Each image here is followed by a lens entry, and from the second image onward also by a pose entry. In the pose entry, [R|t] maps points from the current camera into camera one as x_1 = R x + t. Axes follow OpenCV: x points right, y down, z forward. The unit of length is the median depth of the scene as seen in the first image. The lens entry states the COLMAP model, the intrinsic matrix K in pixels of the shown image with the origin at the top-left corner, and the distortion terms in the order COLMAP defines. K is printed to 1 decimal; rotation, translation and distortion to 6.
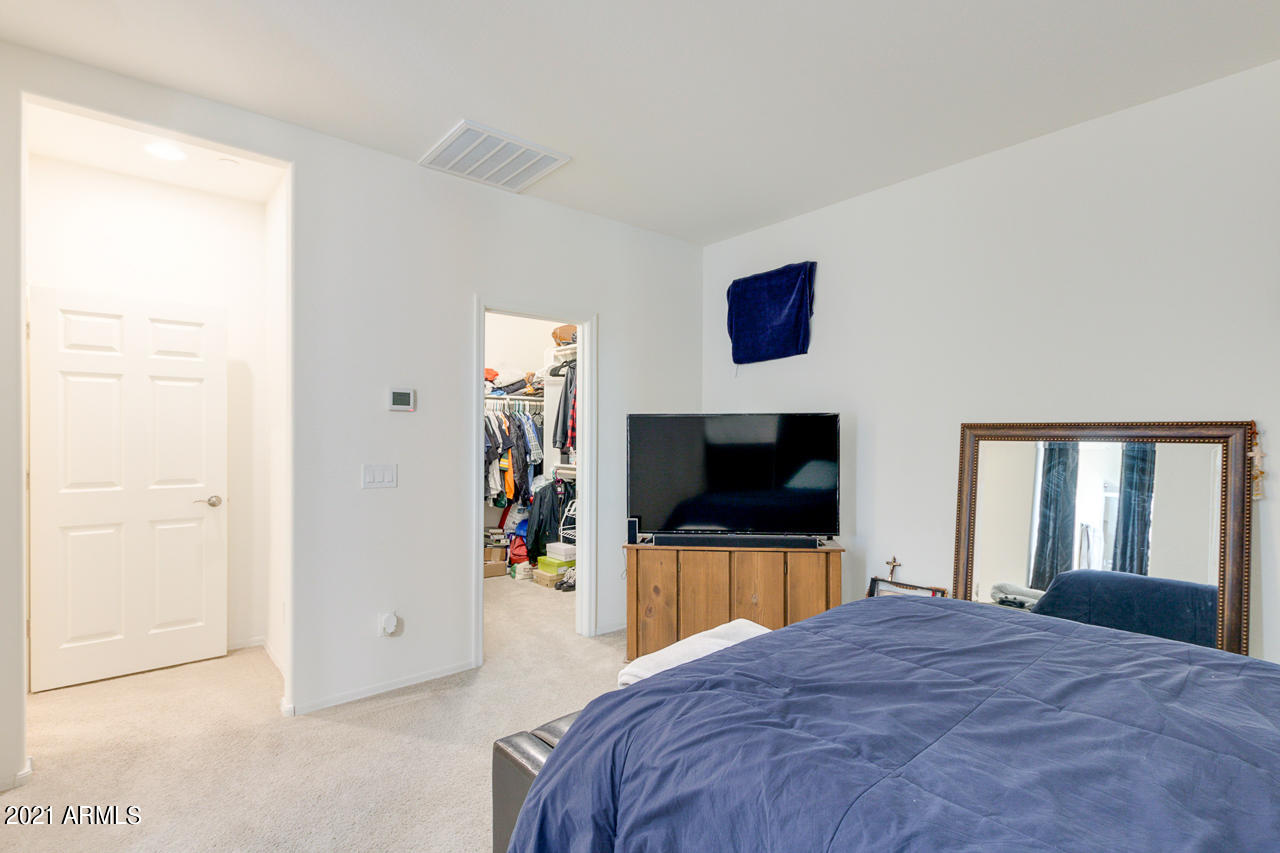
lens RADIAL K [[613.8, 0, 624.9], [0, 613.8, 431.5], [0, 0, 1]] dist [0.009022, 0.000504]
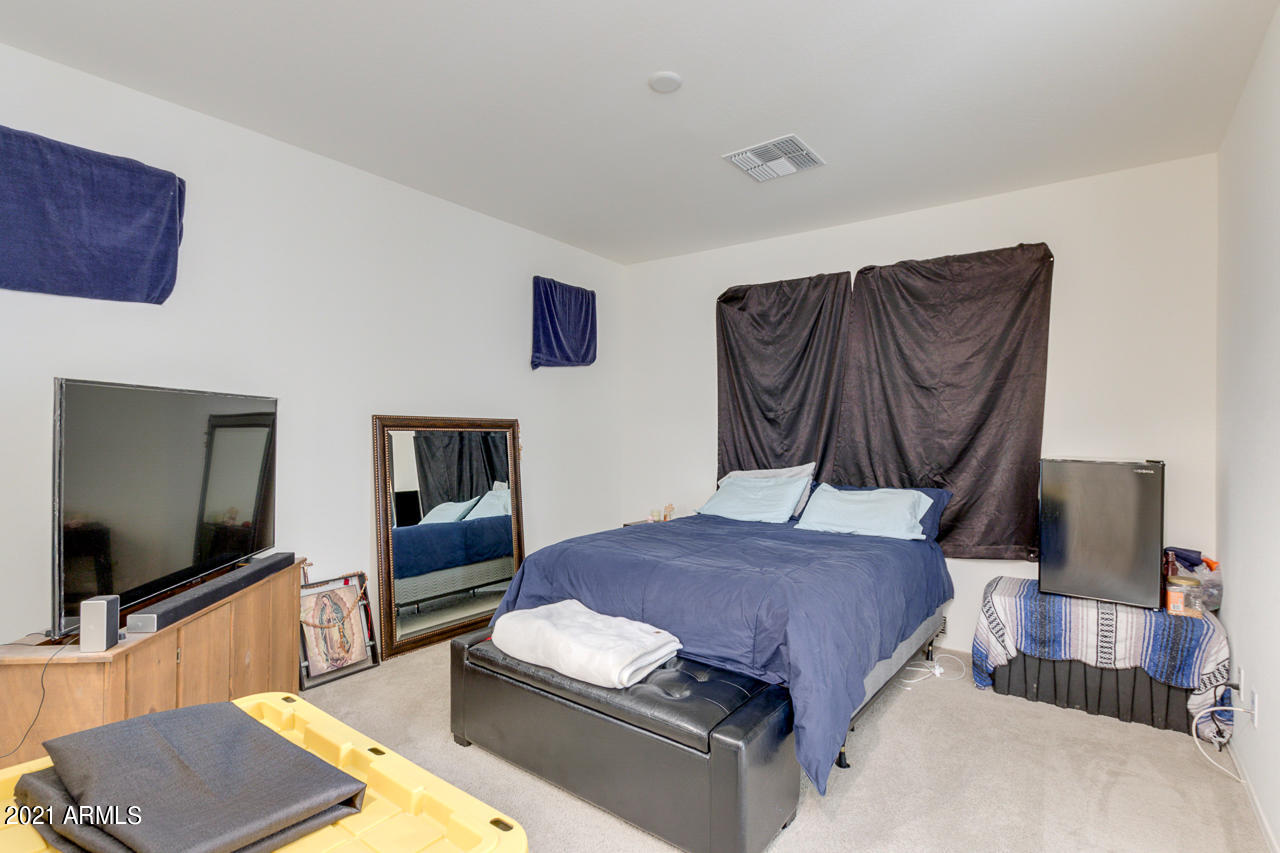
lens RADIAL K [[613.8, 0, 624.9], [0, 613.8, 431.5], [0, 0, 1]] dist [0.009022, 0.000504]
pose [[-0.193287, -0.018285, 0.980972, -0.628548], [-0.026842, 0.999551, 0.013343, -0.011049], [-0.980775, -0.023752, -0.193691, 0.811306]]
